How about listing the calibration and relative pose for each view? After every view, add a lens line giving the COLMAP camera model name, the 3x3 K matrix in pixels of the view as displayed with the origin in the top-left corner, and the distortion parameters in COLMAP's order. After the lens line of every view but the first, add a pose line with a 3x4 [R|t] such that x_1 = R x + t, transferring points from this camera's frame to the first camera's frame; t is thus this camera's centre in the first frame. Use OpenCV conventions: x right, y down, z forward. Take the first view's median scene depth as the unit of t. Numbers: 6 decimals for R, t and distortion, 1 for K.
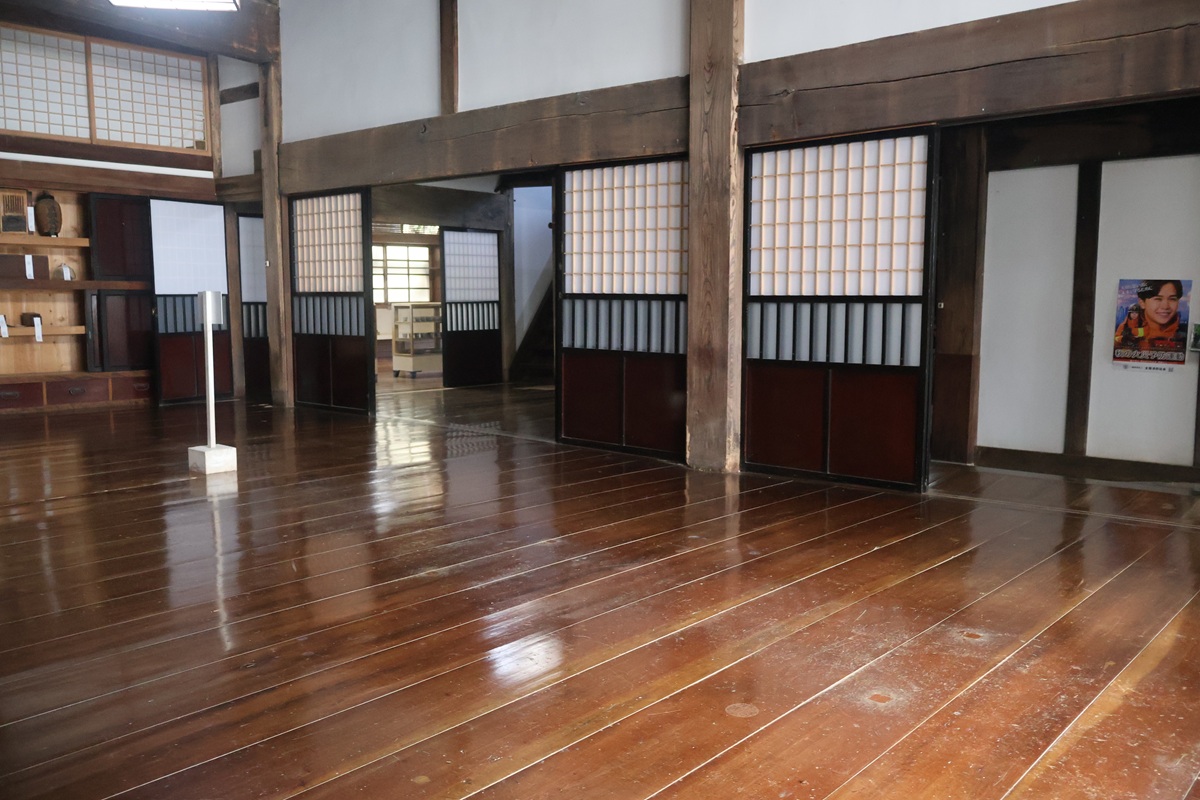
lens RADIAL K [[1024.7, 0, 600.0], [0, 1024.7, 400.0], [0, 0, 1]] dist [-0.003747, -0.000009]
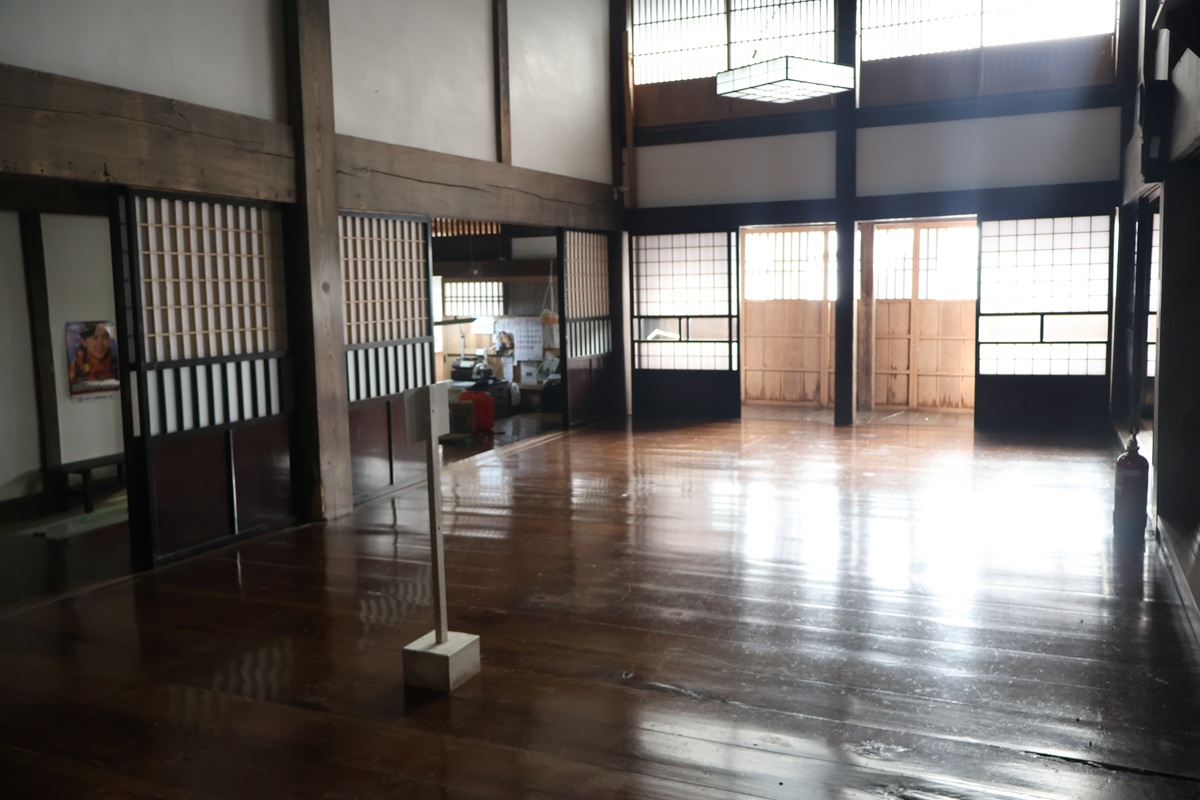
lens RADIAL K [[982.7, 0, 600.0], [0, 982.7, 400.0], [0, 0, 1]] dist [-0.000900, 0.000448]
pose [[-0.280839, -0.105478, 0.953941, -0.686401], [0.122274, 0.981911, 0.144568, -0.120653], [-0.951934, 0.157243, -0.262862, 0.760160]]
